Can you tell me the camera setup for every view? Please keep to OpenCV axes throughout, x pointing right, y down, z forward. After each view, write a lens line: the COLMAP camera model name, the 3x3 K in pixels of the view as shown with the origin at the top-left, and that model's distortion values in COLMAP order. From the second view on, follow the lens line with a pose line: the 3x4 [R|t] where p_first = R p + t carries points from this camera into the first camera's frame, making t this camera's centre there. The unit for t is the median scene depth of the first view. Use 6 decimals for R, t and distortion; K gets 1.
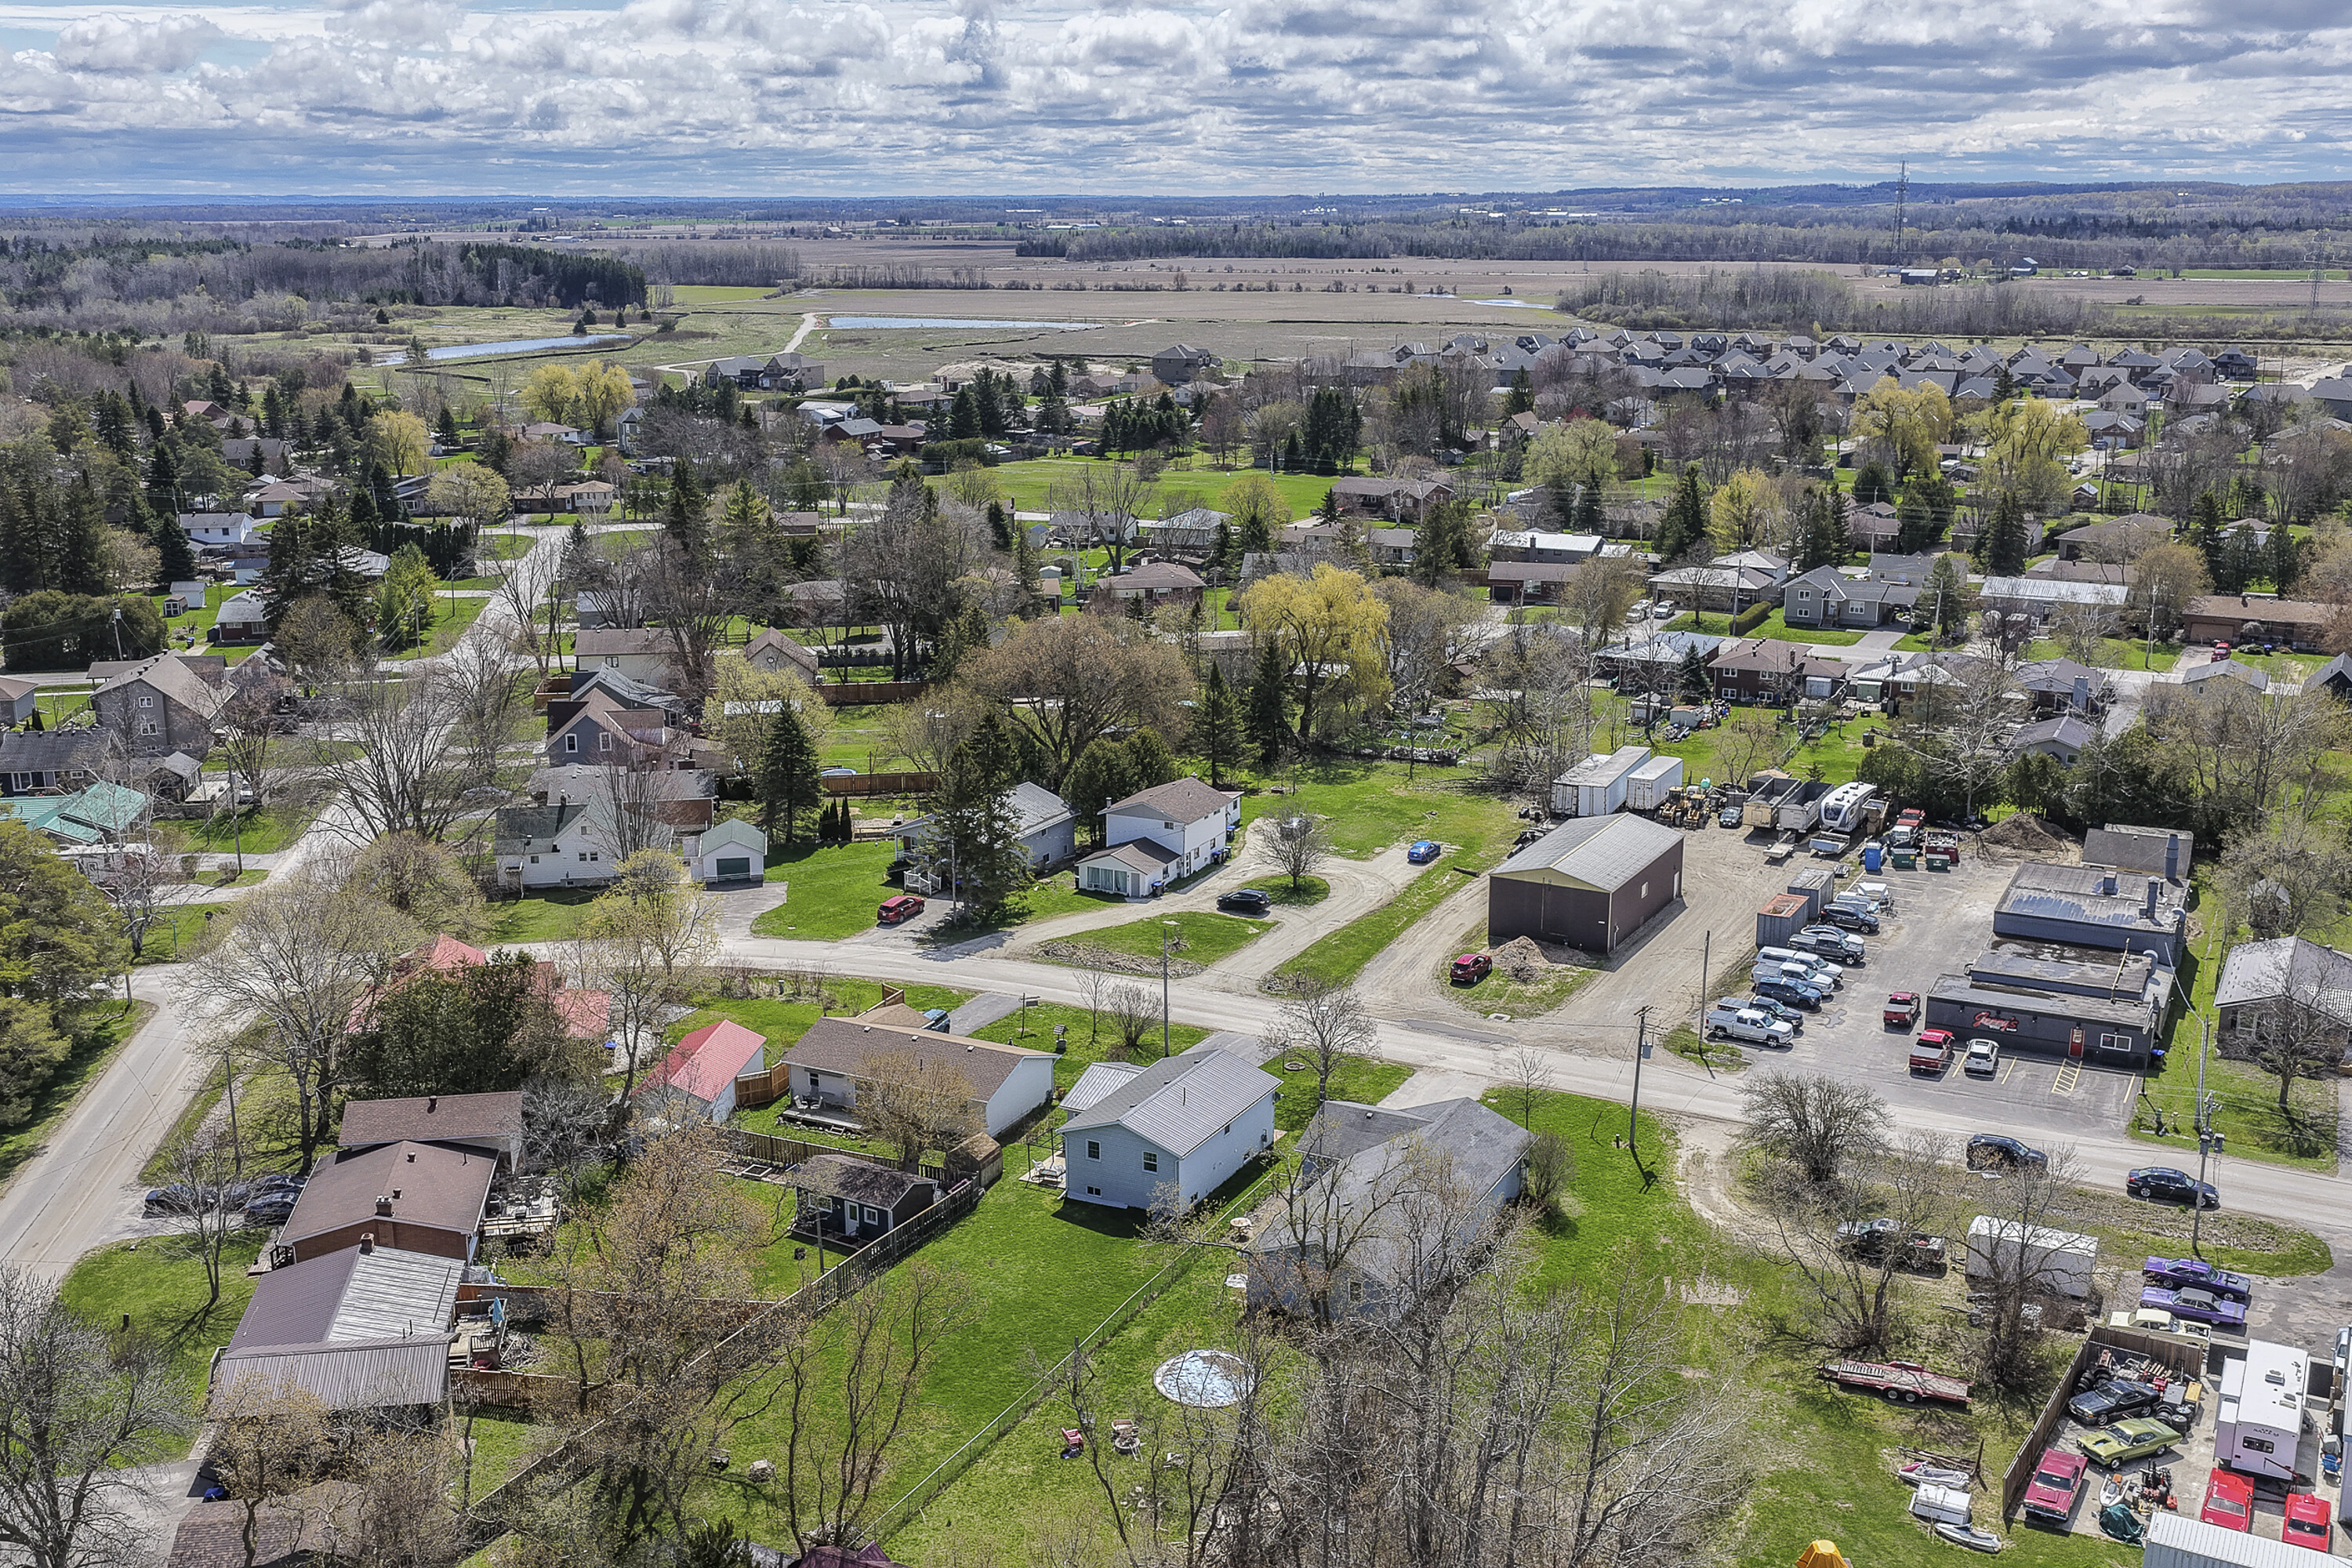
lens RADIAL K [[2335.7, 0, 1172.1], [0, 2335.7, 805.5], [0, 0, 1]] dist [-0.008609, 0.006915]
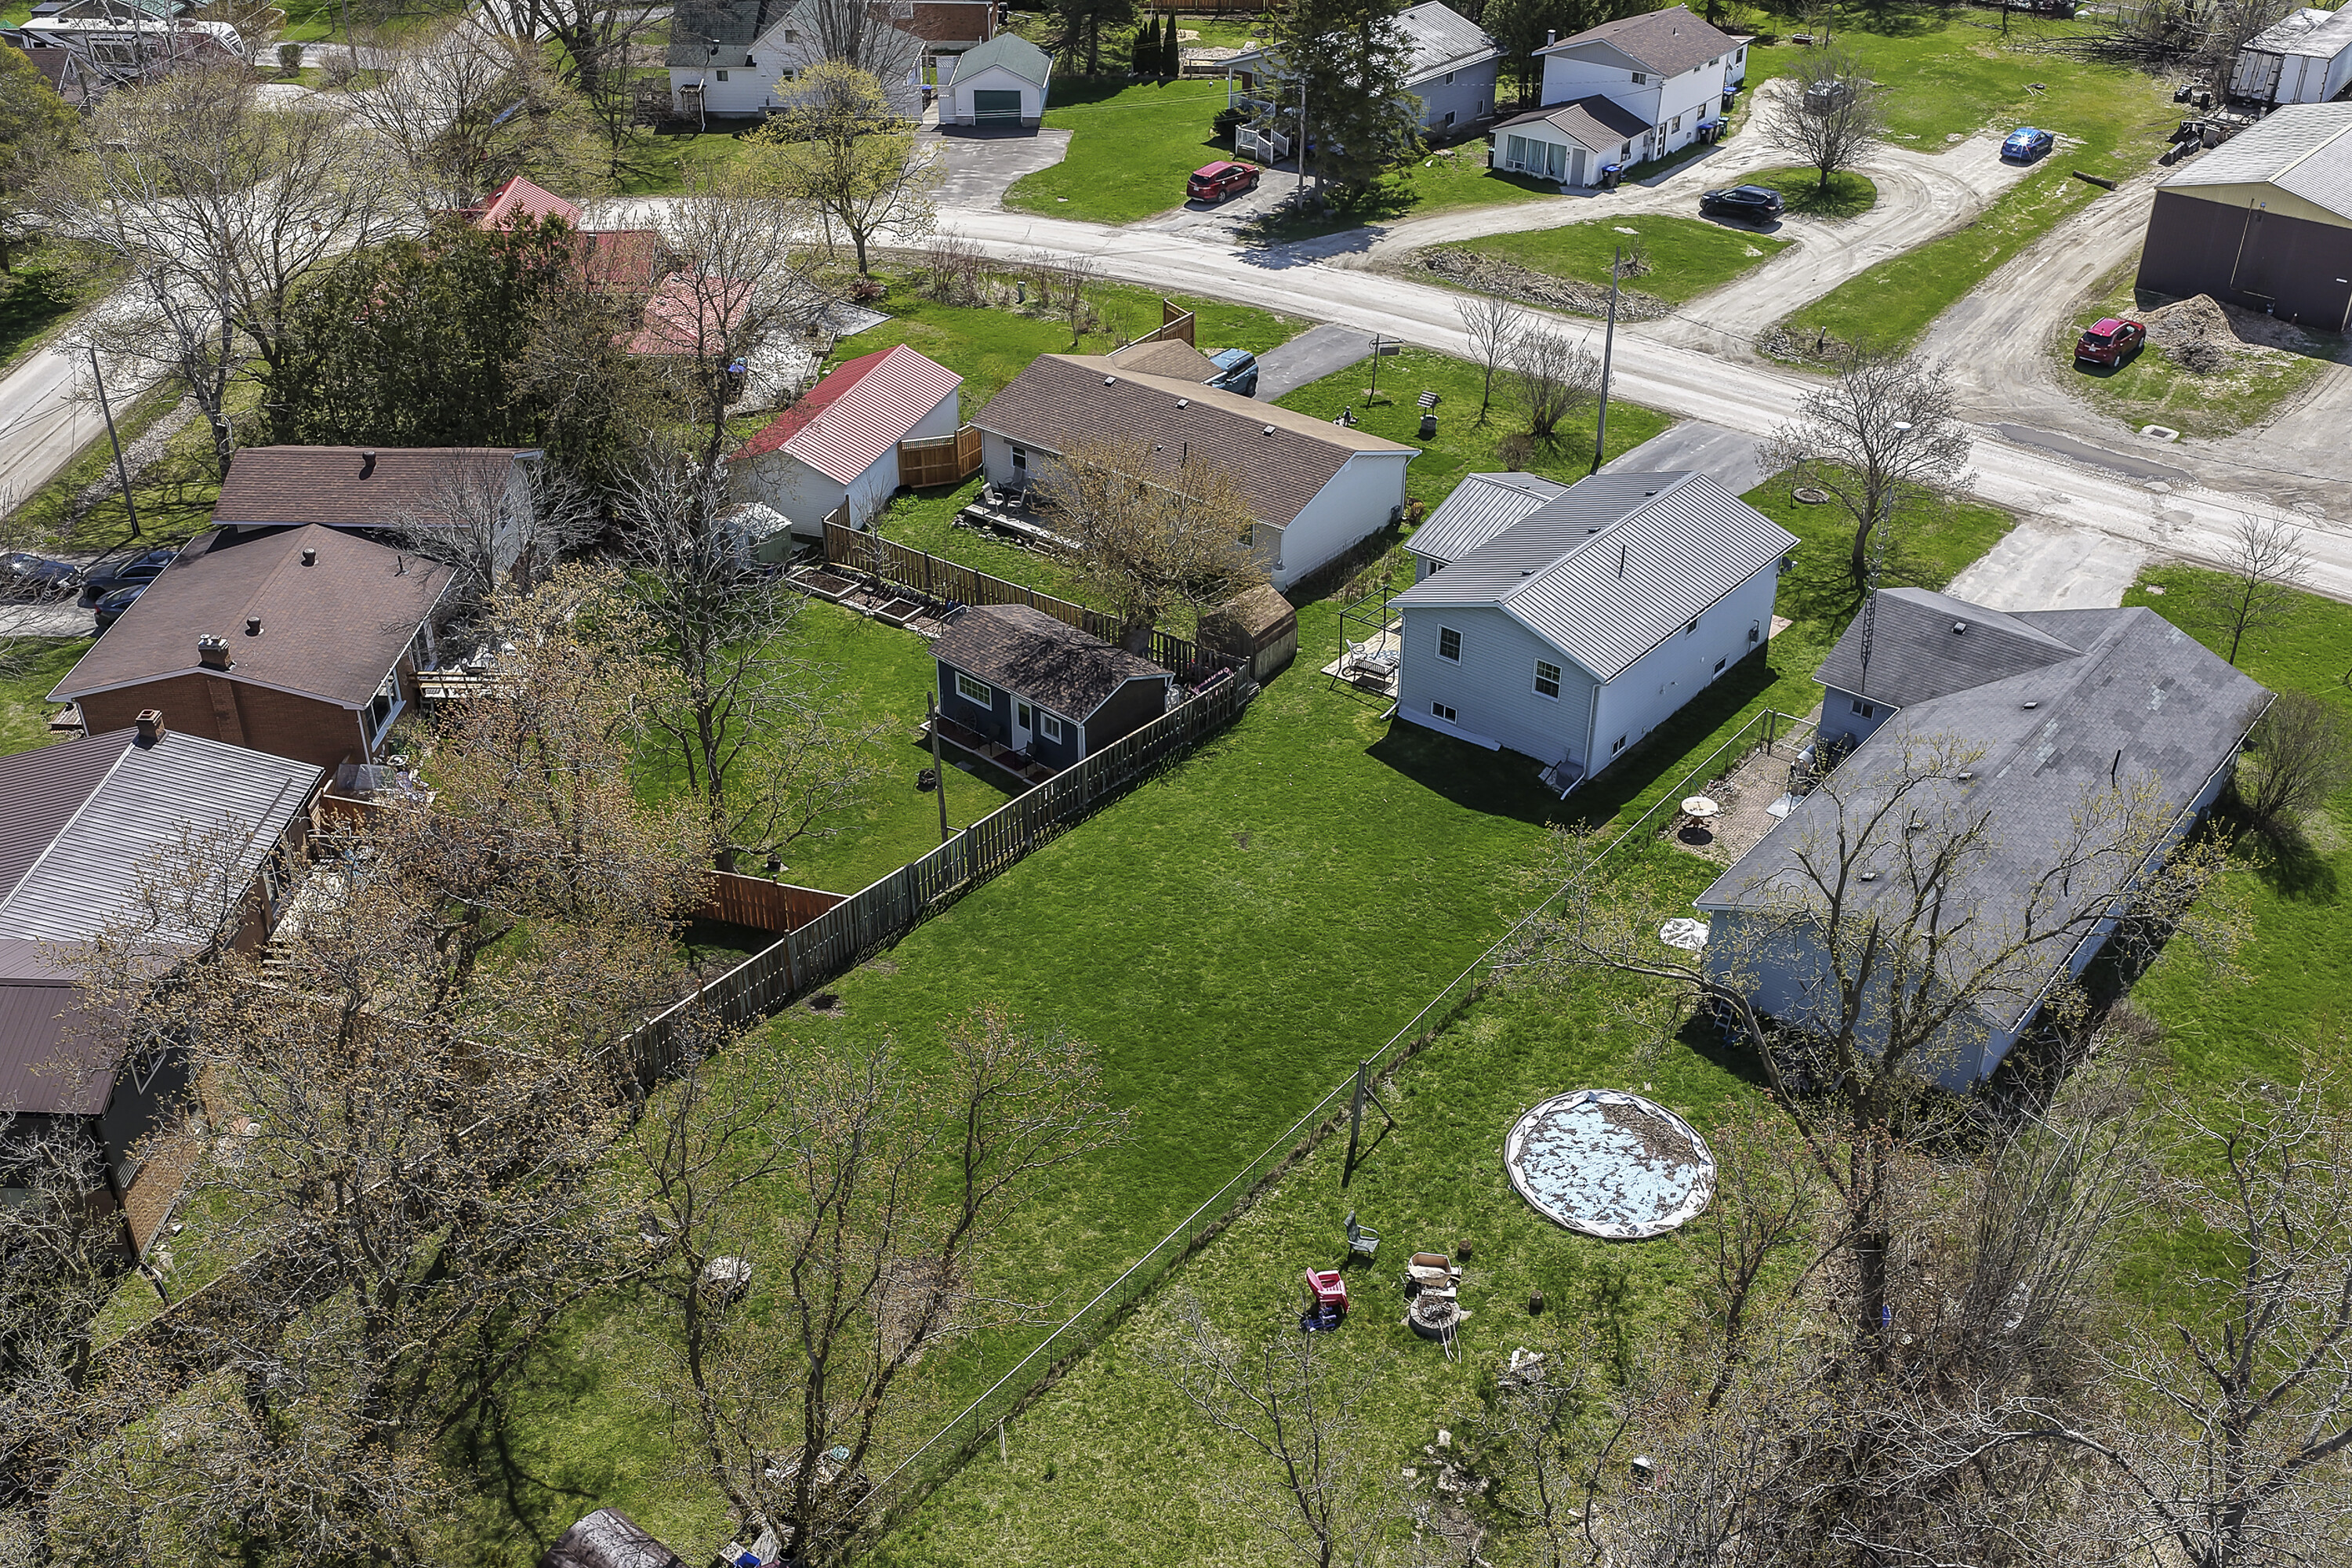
lens RADIAL K [[2335.7, 0, 1172.1], [0, 2335.7, 805.5], [0, 0, 1]] dist [-0.008609, 0.006915]
pose [[0.981283, 0.108046, -0.159402, -0.003831], [-0.055288, 0.950989, 0.304242, 0.011797], [0.184461, -0.289735, 0.939163, 0.326484]]
